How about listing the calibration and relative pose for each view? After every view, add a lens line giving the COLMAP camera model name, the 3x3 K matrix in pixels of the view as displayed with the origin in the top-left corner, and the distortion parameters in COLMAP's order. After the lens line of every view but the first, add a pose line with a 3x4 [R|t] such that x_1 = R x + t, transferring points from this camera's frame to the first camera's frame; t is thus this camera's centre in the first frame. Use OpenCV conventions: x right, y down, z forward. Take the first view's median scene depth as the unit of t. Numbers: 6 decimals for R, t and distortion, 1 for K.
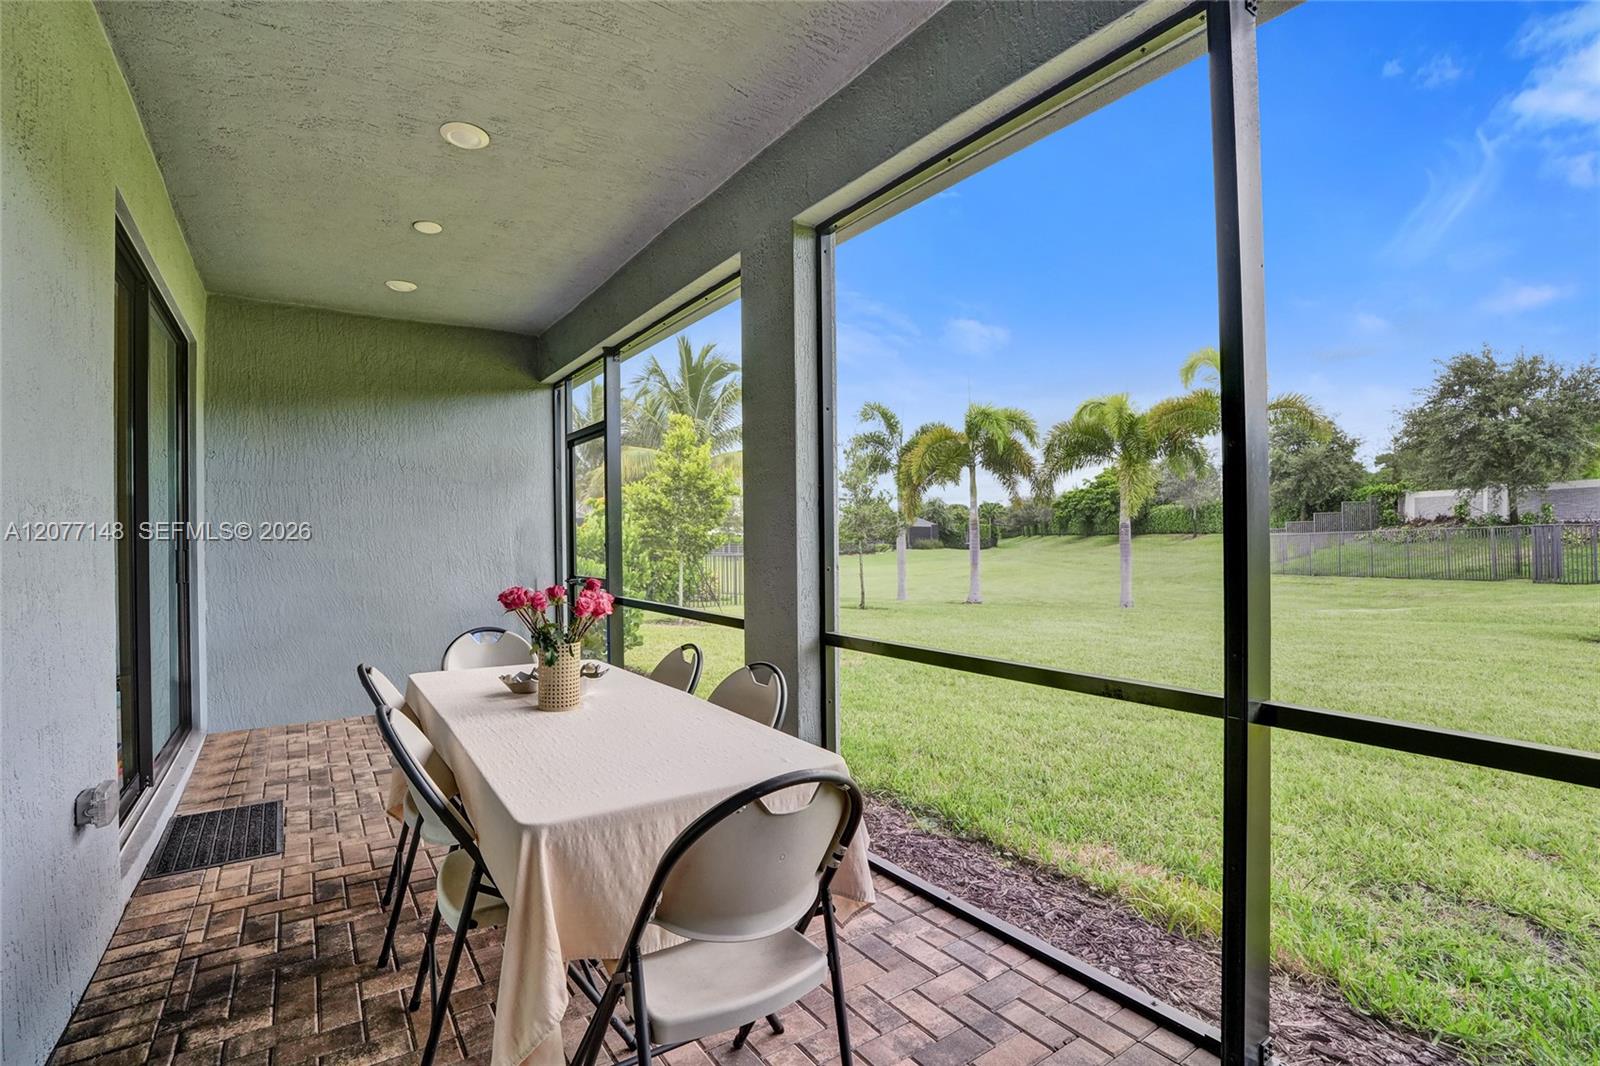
lens RADIAL K [[706.4, 0, 808.0], [0, 706.4, 539.7], [0, 0, 1]] dist [-0.024742, 0.000471]
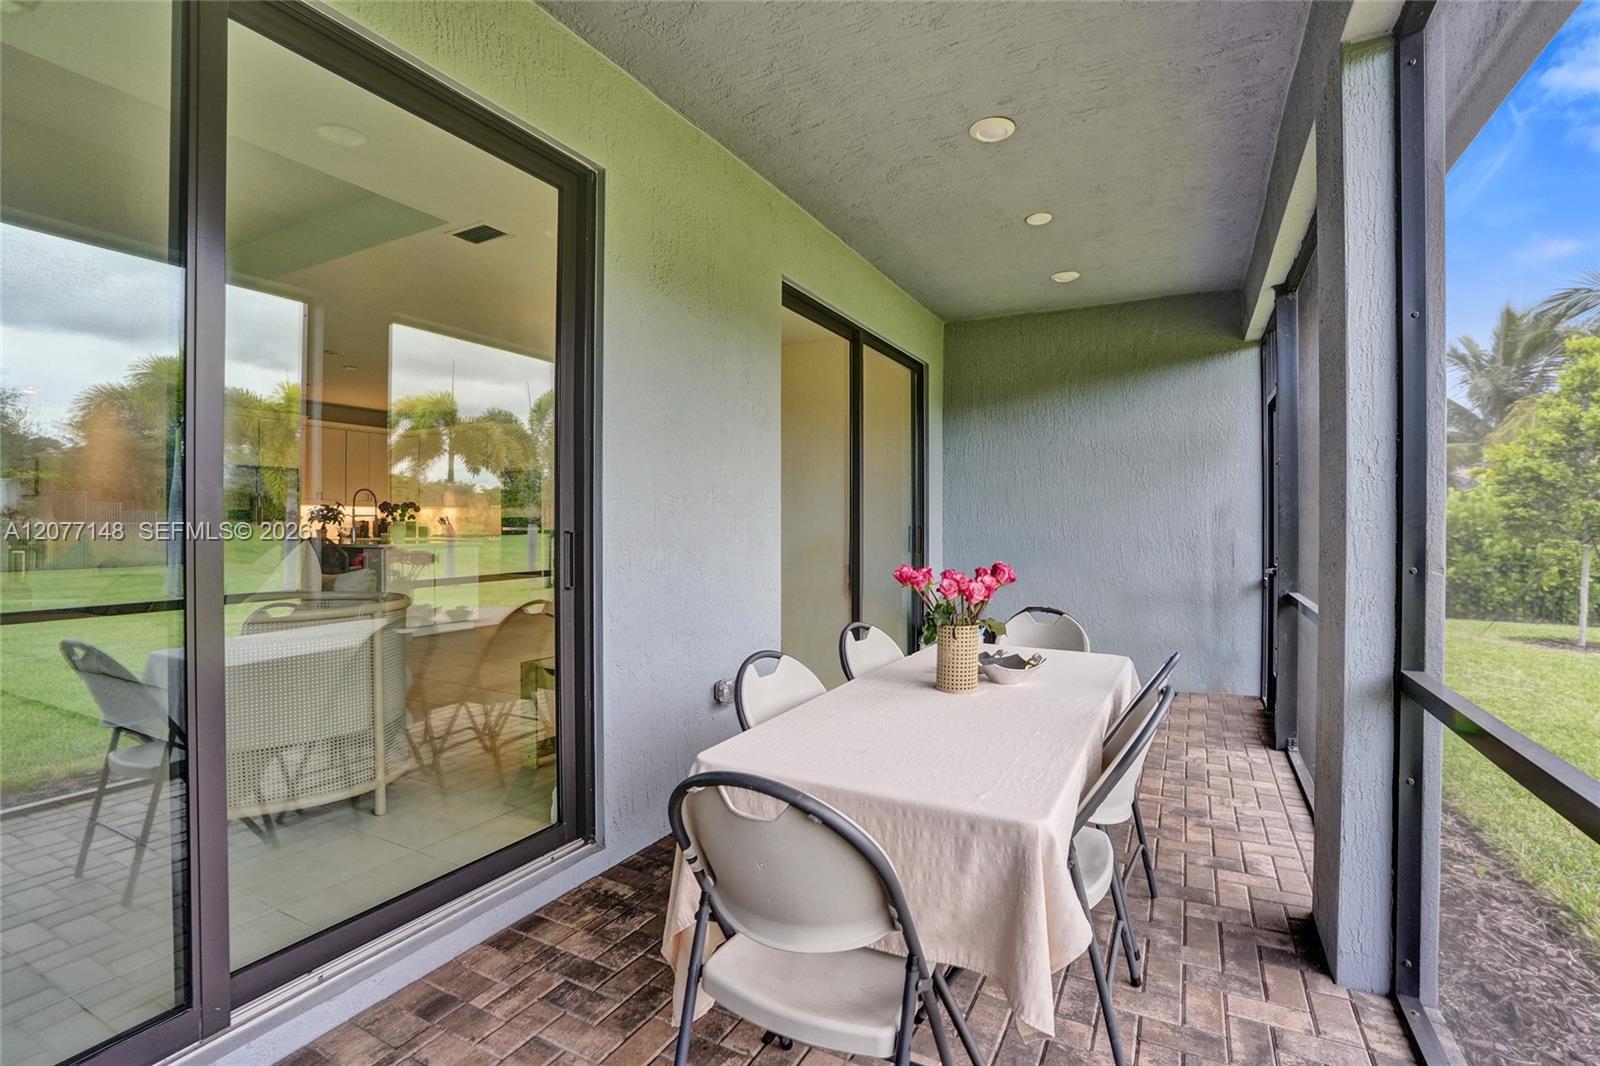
lens RADIAL K [[756.1, 0, 860.9], [0, 756.1, 525.2], [0, 0, 1]] dist [-0.028972, 0.000294]
pose [[0.513488, 0.013589, -0.857989, 0.222407], [-0.009055, 0.999905, 0.010418, -0.001225], [0.858049, 0.002420, 0.513562, 0.156368]]
